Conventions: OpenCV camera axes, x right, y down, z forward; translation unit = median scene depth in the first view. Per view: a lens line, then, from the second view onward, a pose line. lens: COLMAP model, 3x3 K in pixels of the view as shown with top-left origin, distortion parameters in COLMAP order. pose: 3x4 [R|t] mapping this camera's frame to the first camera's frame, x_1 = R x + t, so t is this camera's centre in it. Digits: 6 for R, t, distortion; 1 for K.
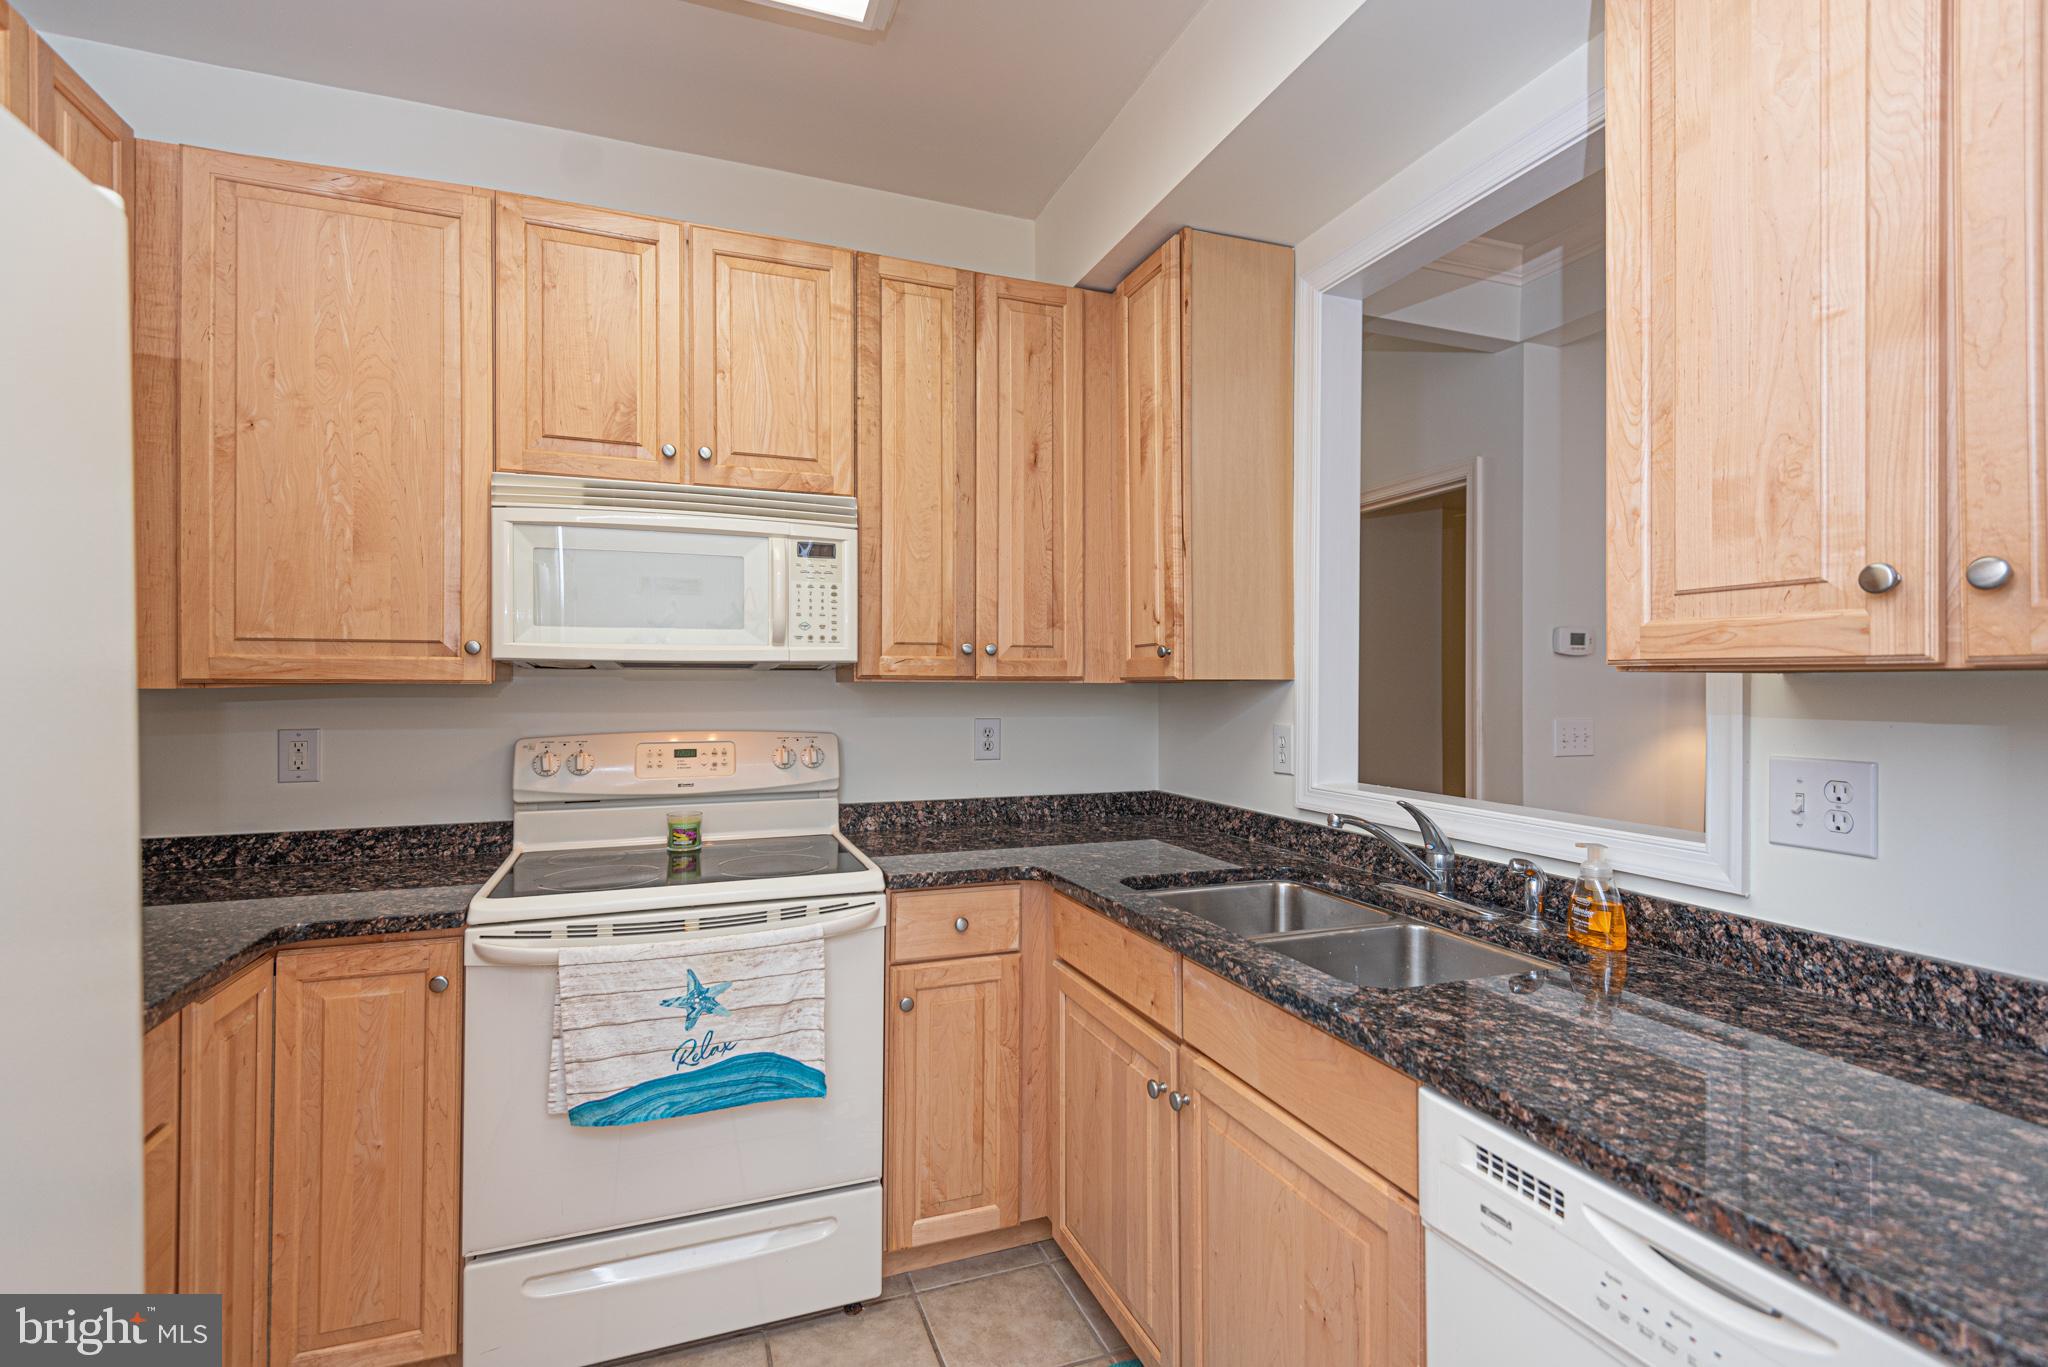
lens RADIAL K [[966.5, 0, 1064.5], [0, 966.5, 682.5], [0, 0, 1]] dist [0.001756, -0.001066]
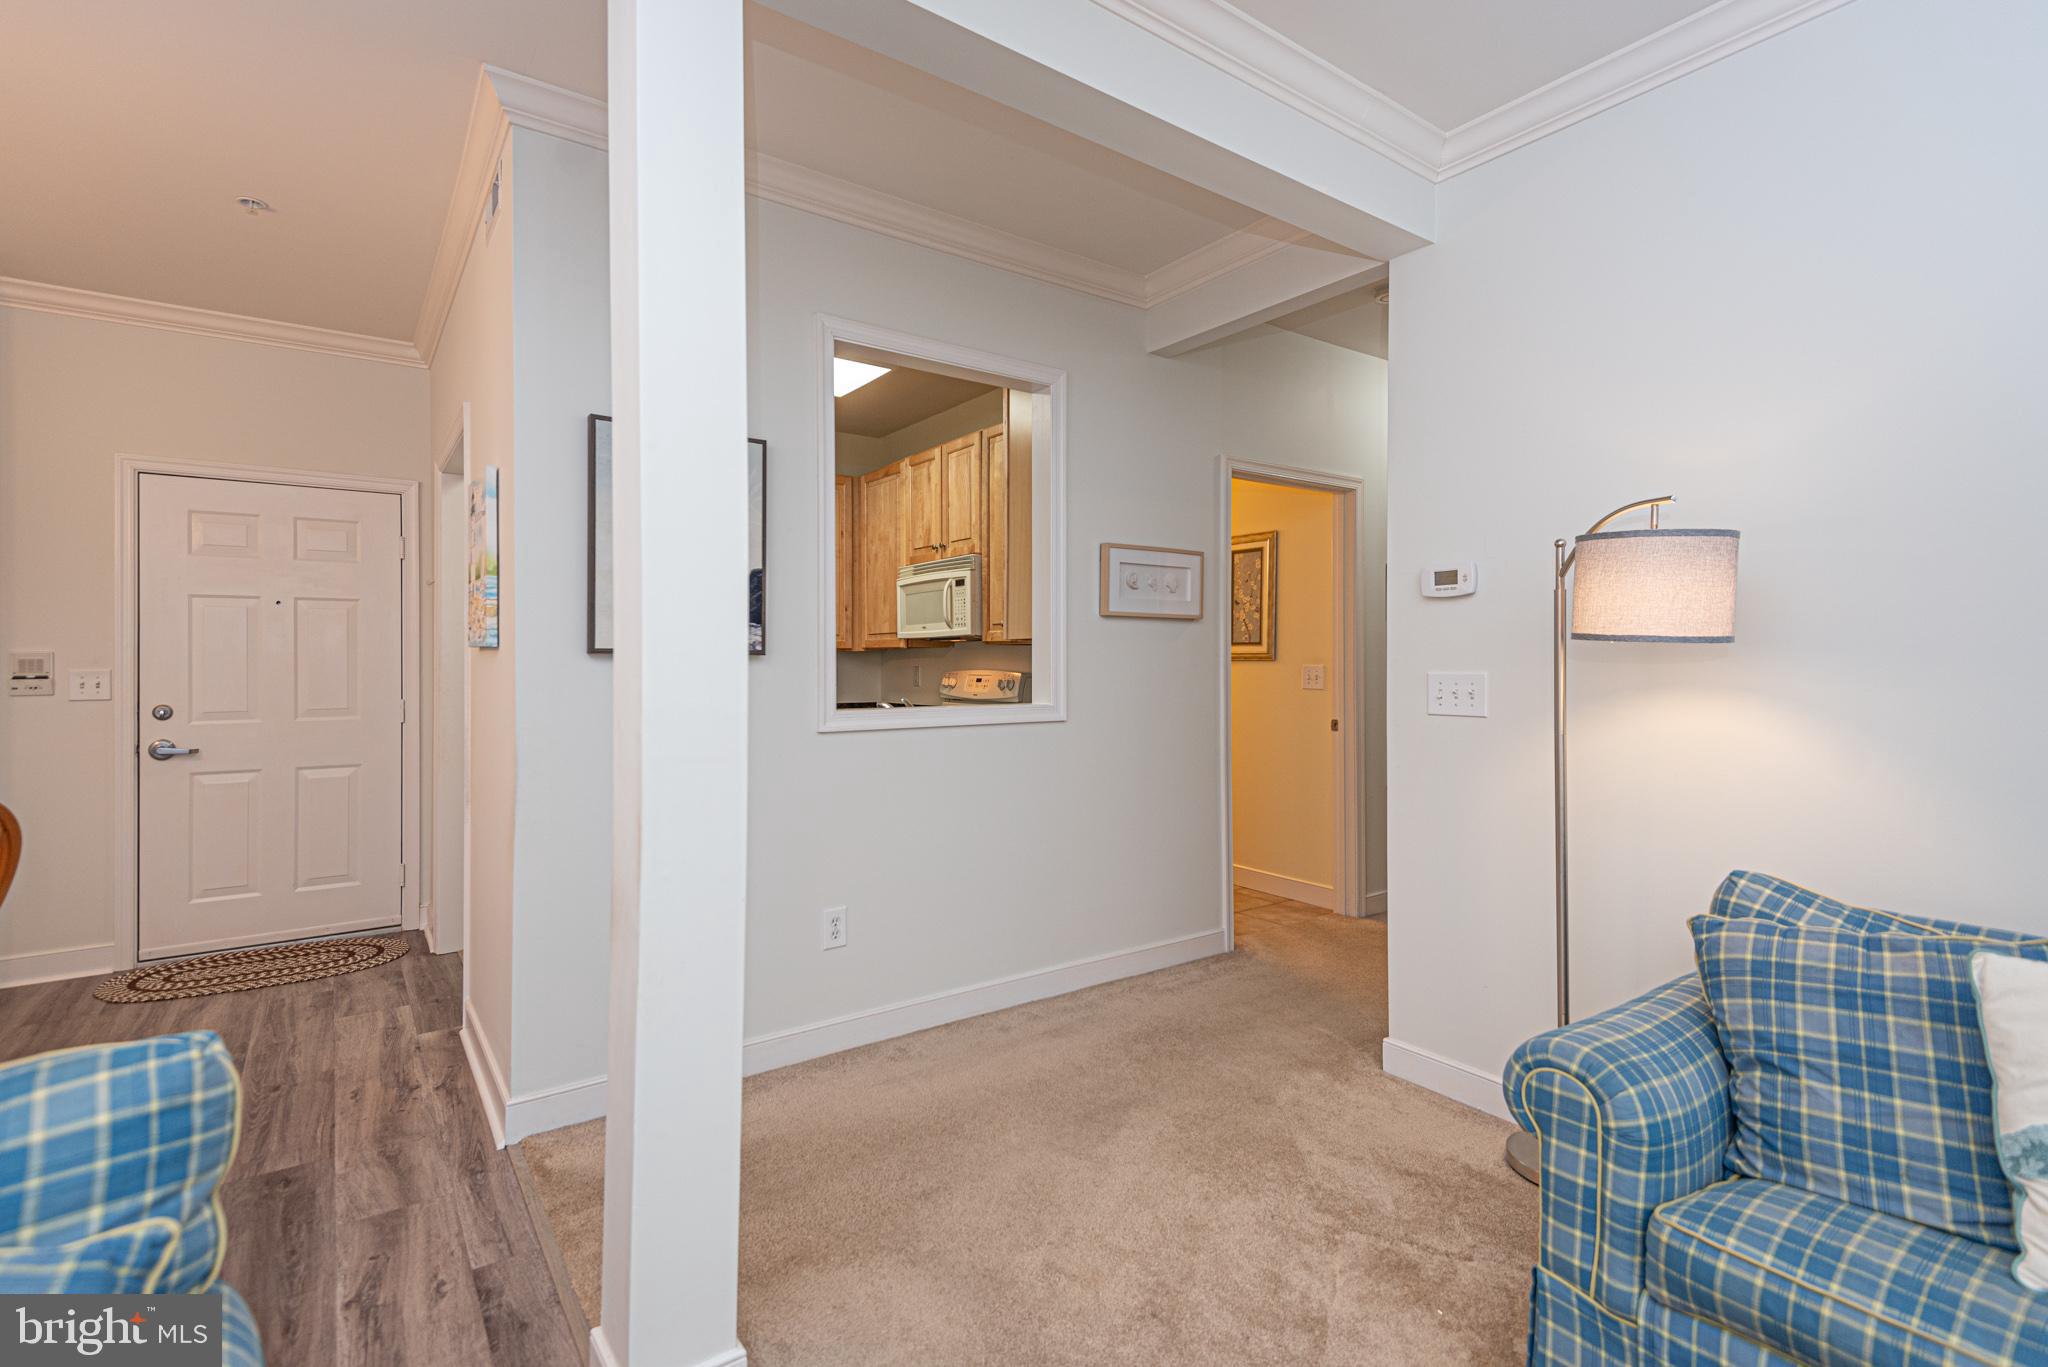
lens RADIAL K [[939.9, 0, 1013.0], [0, 939.9, 671.5], [0, 0, 1]] dist [0.039448, -0.020719]
pose [[0.225878, 0.002652, -0.974152, 1.832745], [-0.002177, 0.999995, 0.002218, 0.054293], [0.974153, 0.001620, 0.225882, 0.669450]]
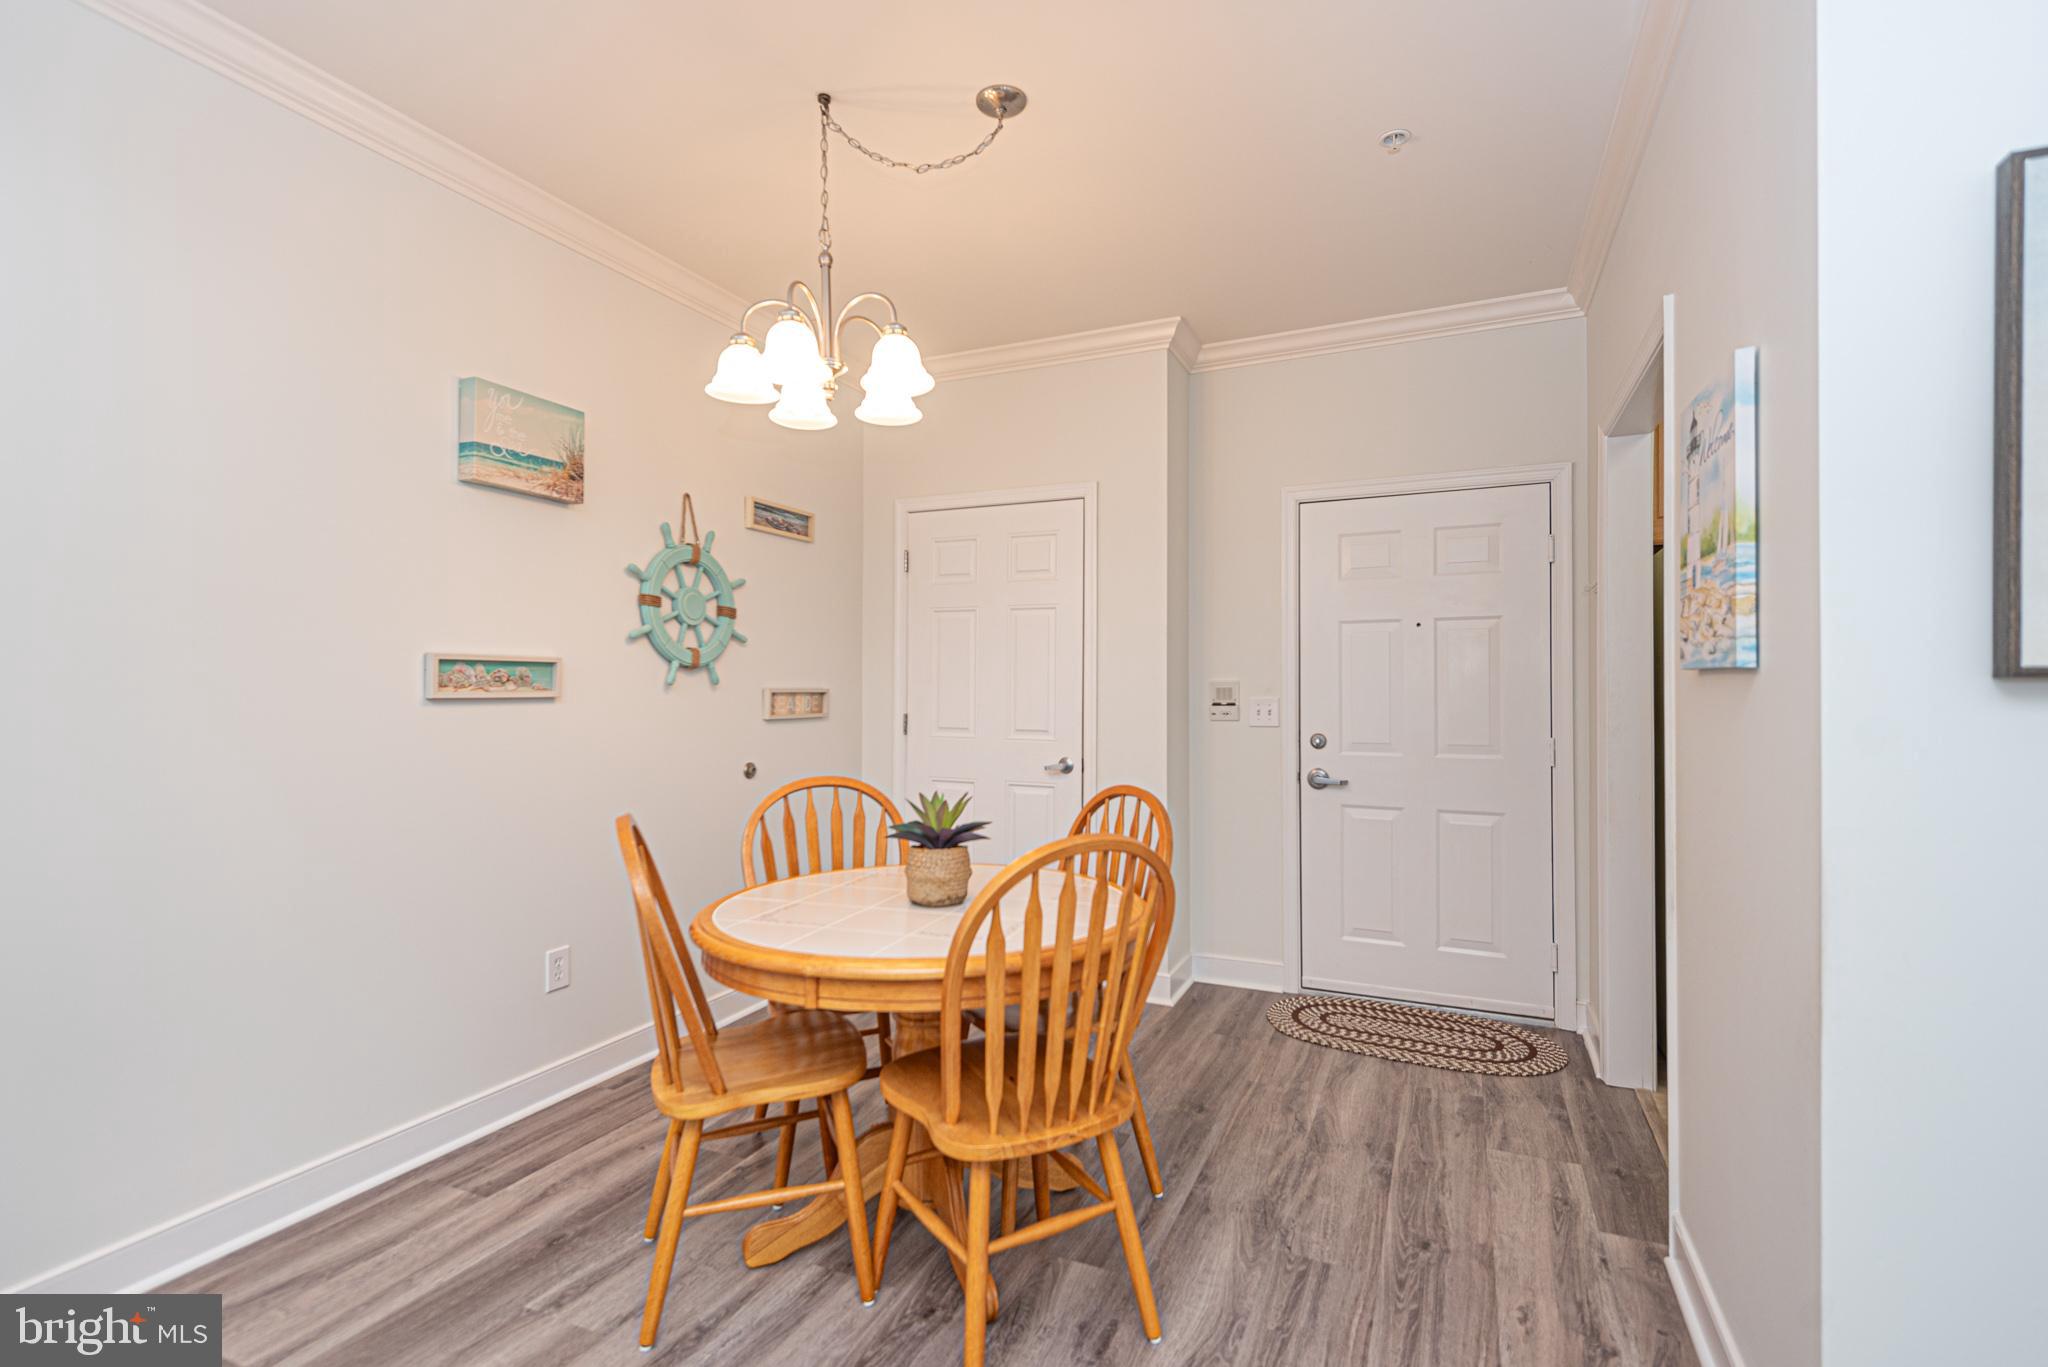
lens RADIAL K [[939.9, 0, 1013.0], [0, 939.9, 671.5], [0, 0, 1]] dist [0.039448, -0.020719]
pose [[-0.738214, -0.015625, -0.674385, 1.355812], [-0.004635, 0.999826, -0.018092, 0.044326], [0.674550, -0.010230, -0.738158, 0.446824]]
